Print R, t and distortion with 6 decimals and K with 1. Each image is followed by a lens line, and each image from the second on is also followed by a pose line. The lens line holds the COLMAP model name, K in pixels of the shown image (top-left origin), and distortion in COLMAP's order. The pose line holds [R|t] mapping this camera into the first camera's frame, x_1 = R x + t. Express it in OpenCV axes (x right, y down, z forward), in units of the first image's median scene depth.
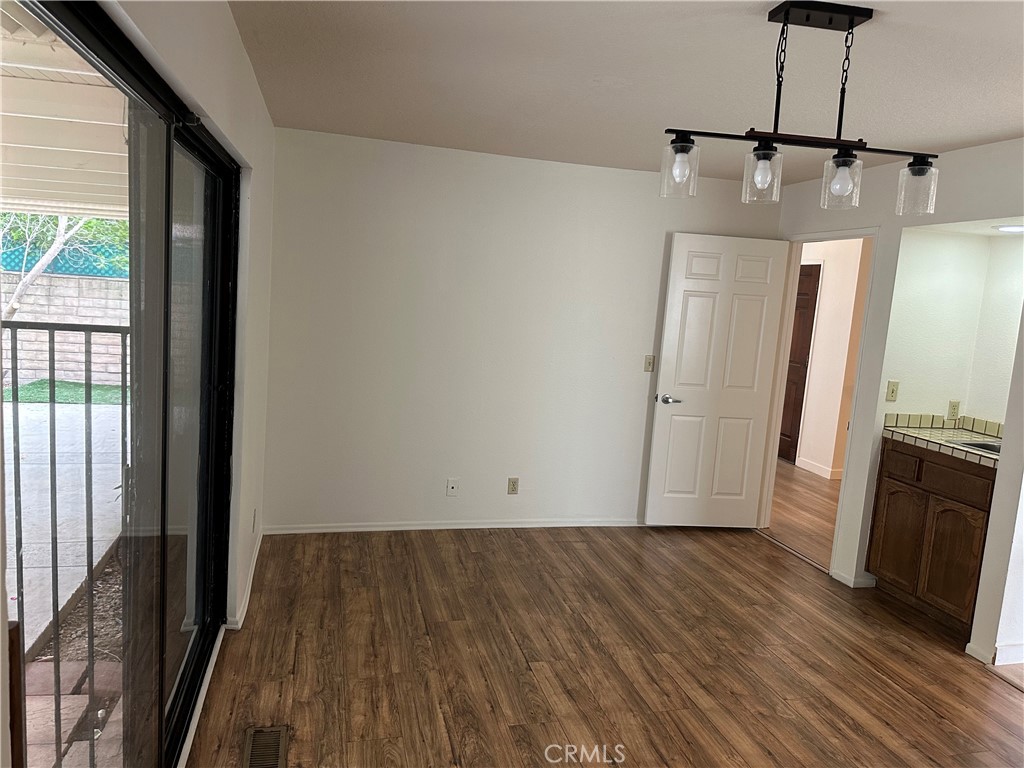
lens RADIAL K [[722.1, 0, 514.7], [0, 722.1, 381.8], [0, 0, 1]] dist [0.050515, -0.056152]
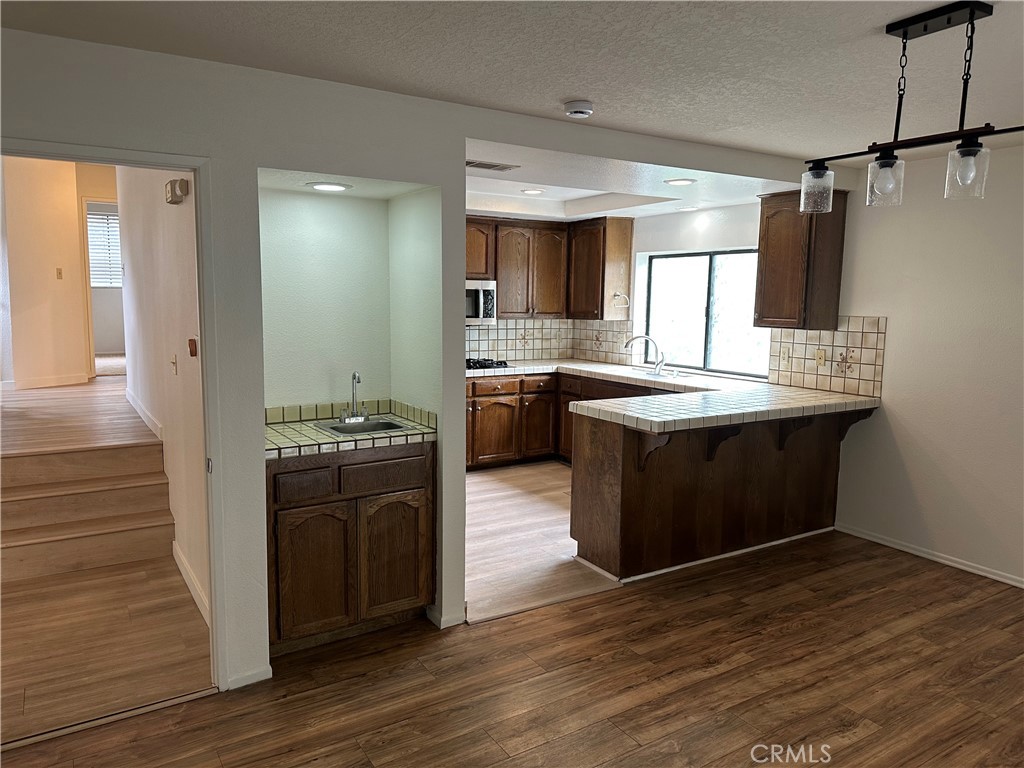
lens RADIAL K [[722.1, 0, 509.6], [0, 722.1, 378.3], [0, 0, 1]] dist [0.050515, -0.056152]
pose [[-0.312775, -0.179225, 0.932765, -0.258377], [0.083497, 0.973046, 0.214963, -0.157445], [-0.946150, 0.145118, -0.289380, 1.101749]]
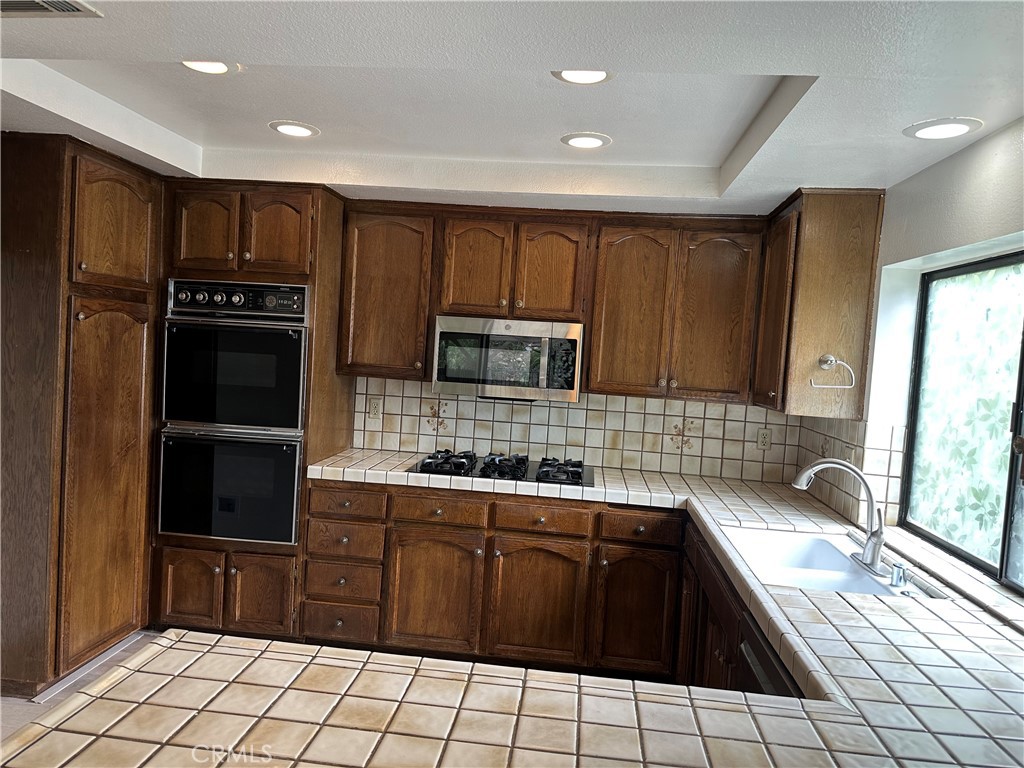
lens RADIAL K [[722.1, 0, 521.4], [0, 722.1, 374.6], [0, 0, 1]] dist [0.050515, -0.056152]
pose [[0.339226, -0.085474, 0.936814, 0.501854], [0.079217, 0.994922, 0.062091, -0.011101], [-0.937364, 0.053149, 0.344274, 0.333670]]
